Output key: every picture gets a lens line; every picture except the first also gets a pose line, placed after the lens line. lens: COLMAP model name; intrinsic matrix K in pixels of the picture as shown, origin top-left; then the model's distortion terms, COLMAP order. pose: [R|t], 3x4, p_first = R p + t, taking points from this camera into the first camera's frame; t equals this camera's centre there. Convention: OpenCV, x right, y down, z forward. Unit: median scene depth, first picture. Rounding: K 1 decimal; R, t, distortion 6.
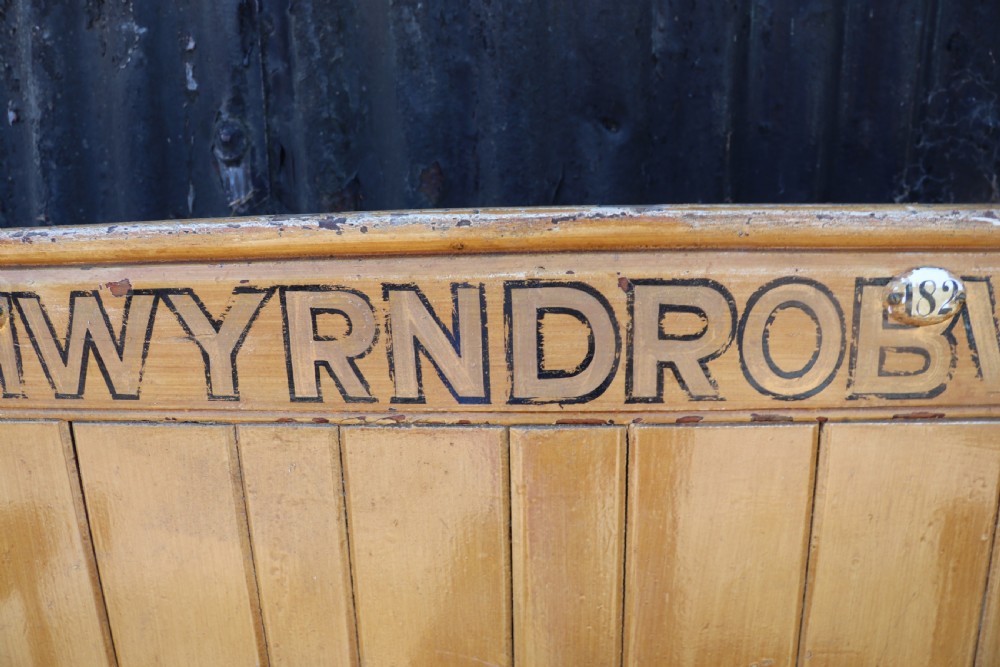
lens RADIAL K [[738.6, 0, 493.7], [0, 738.6, 335.1], [0, 0, 1]] dist [-0.192083, 0.111532]
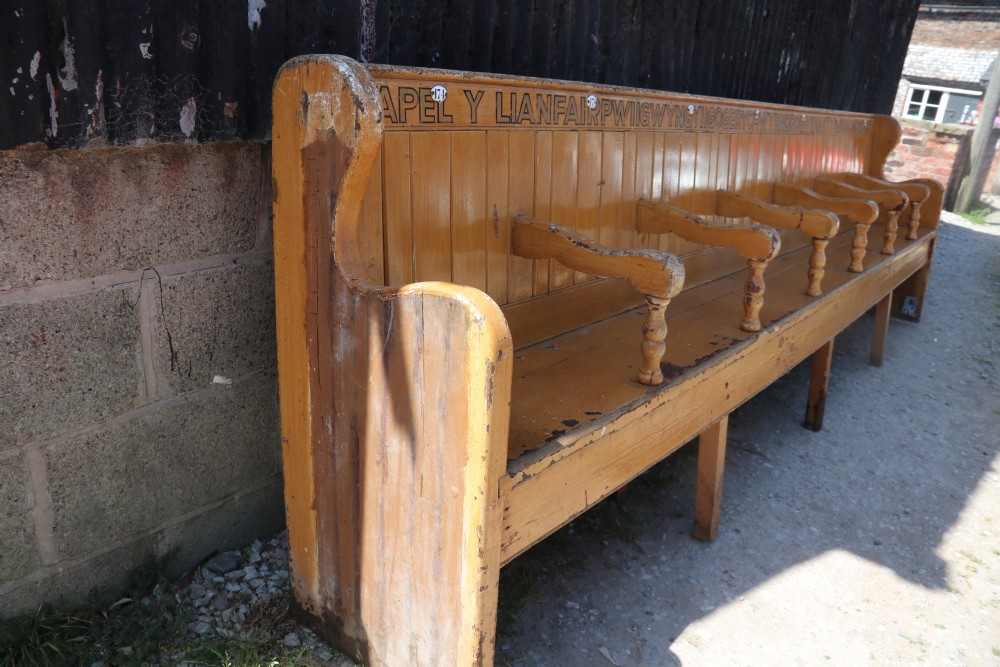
lens RADIAL K [[755.5, 0, 495.9], [0, 755.5, 338.2], [0, 0, 1]] dist [-0.191052, 0.128372]
pose [[0.582052, -0.199469, 0.788307, -7.712535], [0.138755, 0.979592, 0.145420, 0.655523], [-0.801226, 0.024739, 0.597851, -0.966798]]
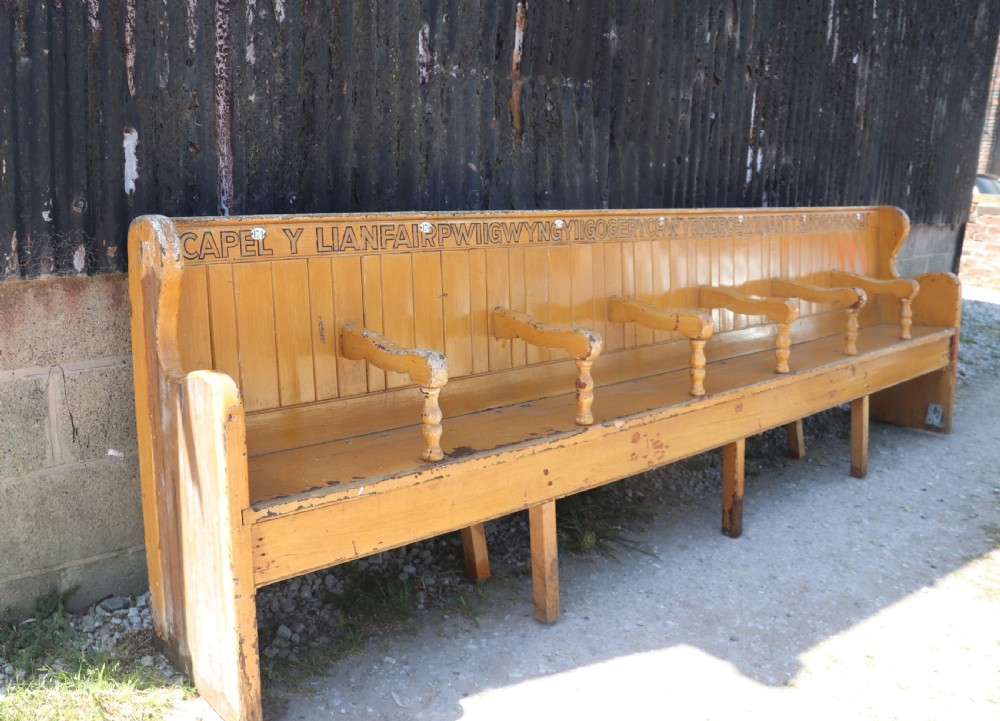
lens RADIAL K [[879.3, 0, 415.7], [0, 879.3, 339.2], [0, 0, 1]] dist [-0.190663, 0.141681]
pose [[0.748161, -0.086116, 0.657906, -7.798660], [0.152731, 0.987267, -0.044457, 1.043446], [-0.645700, 0.133743, 0.751787, -3.360091]]
